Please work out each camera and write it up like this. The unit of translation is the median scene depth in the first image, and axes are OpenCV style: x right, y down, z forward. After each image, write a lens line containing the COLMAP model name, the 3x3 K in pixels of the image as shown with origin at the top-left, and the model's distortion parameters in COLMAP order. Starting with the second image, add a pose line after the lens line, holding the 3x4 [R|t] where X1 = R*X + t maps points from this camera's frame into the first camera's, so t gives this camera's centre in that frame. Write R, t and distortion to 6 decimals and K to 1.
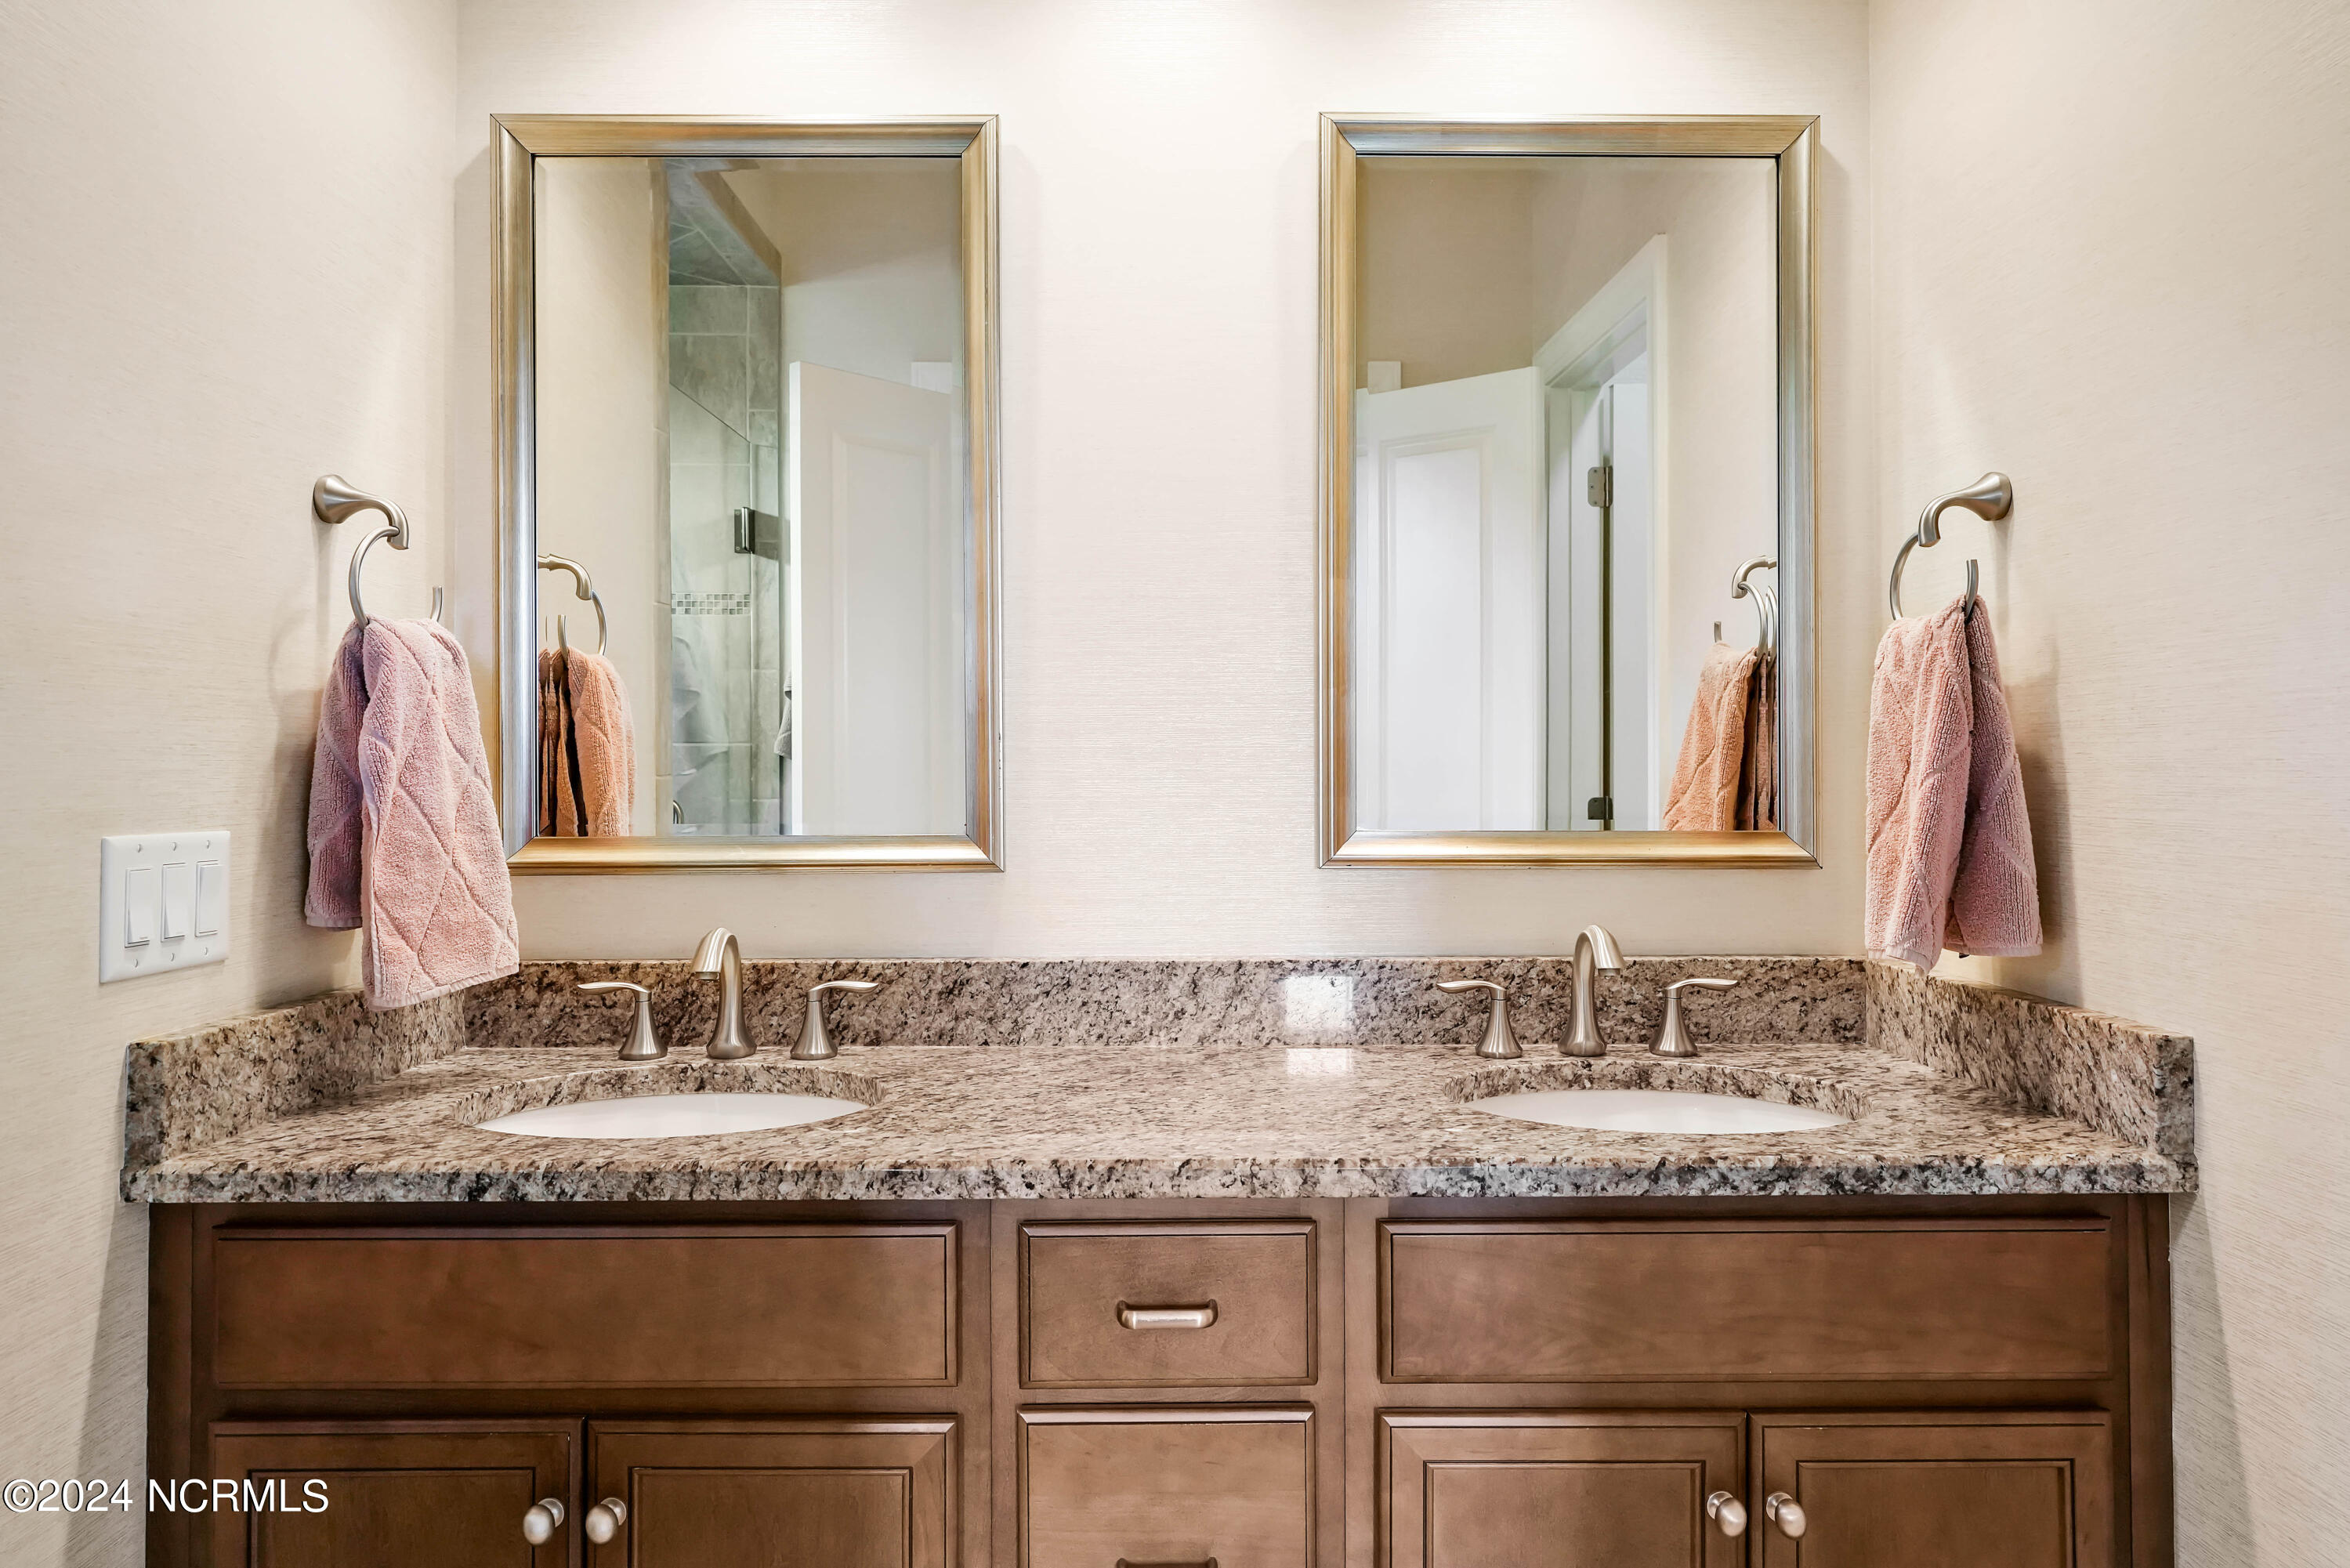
lens RADIAL K [[1579.9, 0, 1181.5], [0, 1579.9, 711.6], [0, 0, 1]] dist [0.002136, -0.001508]
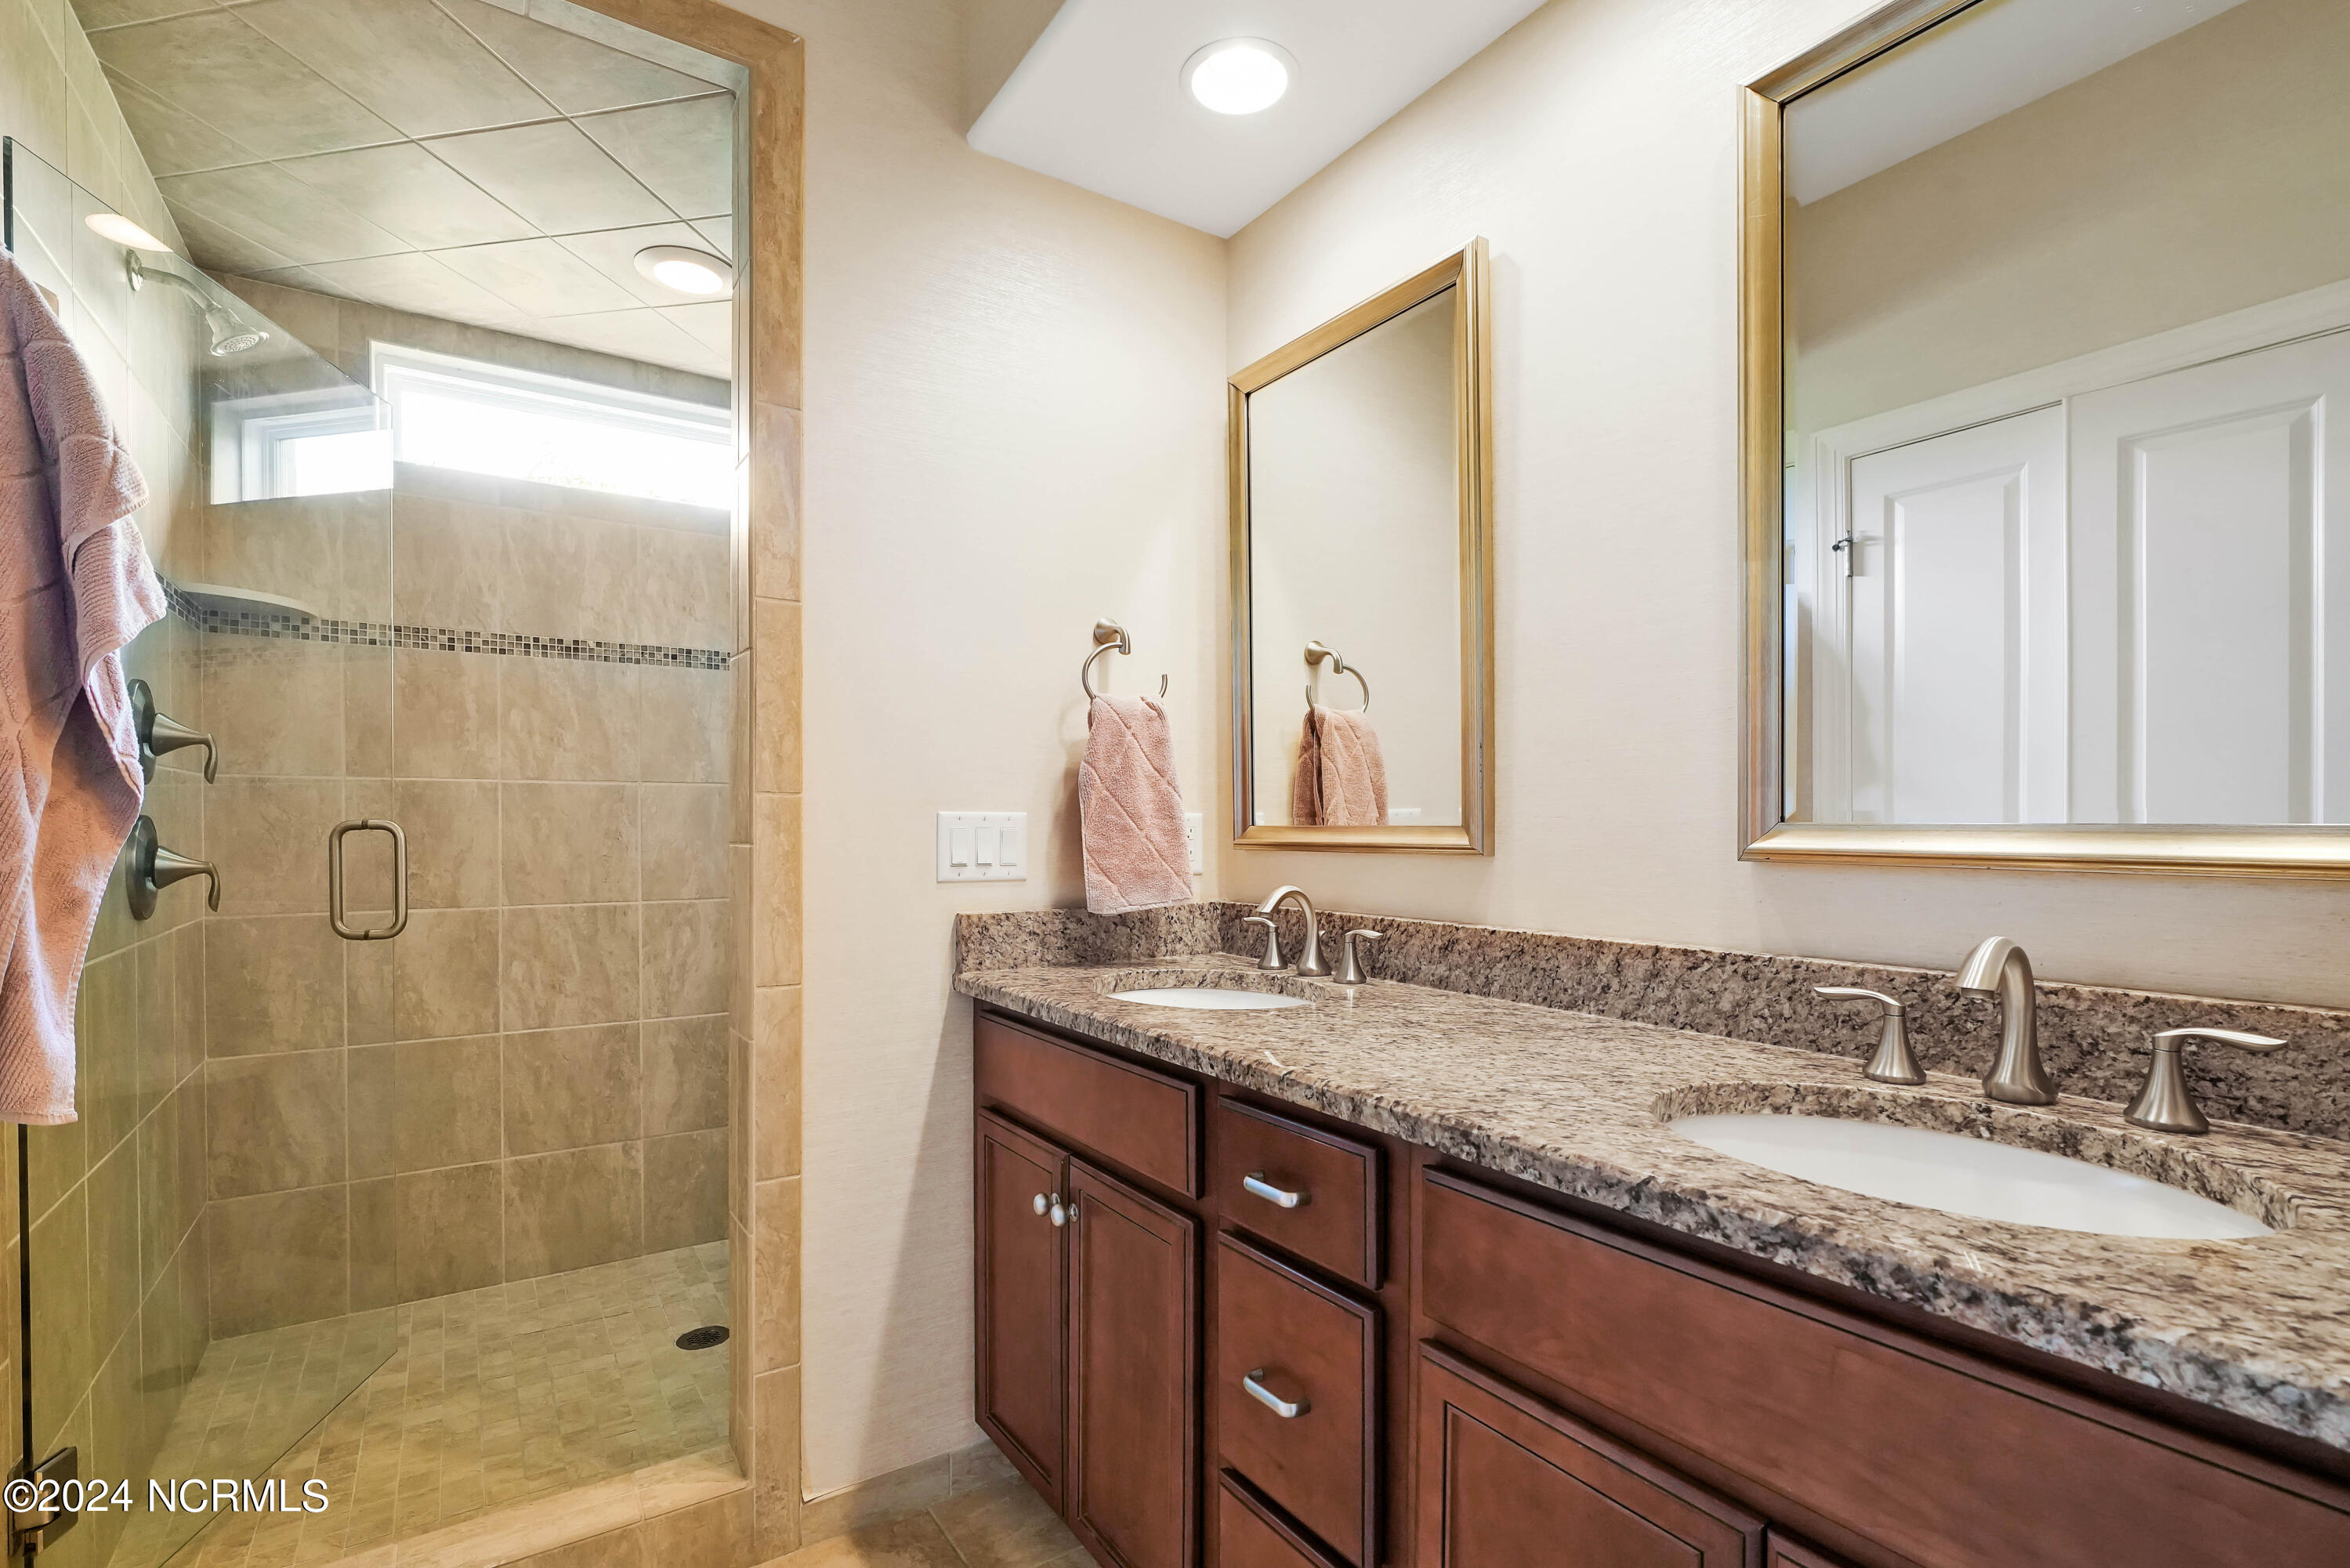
lens RADIAL K [[1097.8, 0, 1179.5], [0, 1097.8, 823.4], [0, 0, 1]] dist [0.001587, 0.001001]
pose [[0.541078, 0.000887, -0.840972, 0.554176], [0.029069, 0.999382, 0.019756, 0.060772], [0.840470, -0.035136, 0.540718, 0.393354]]
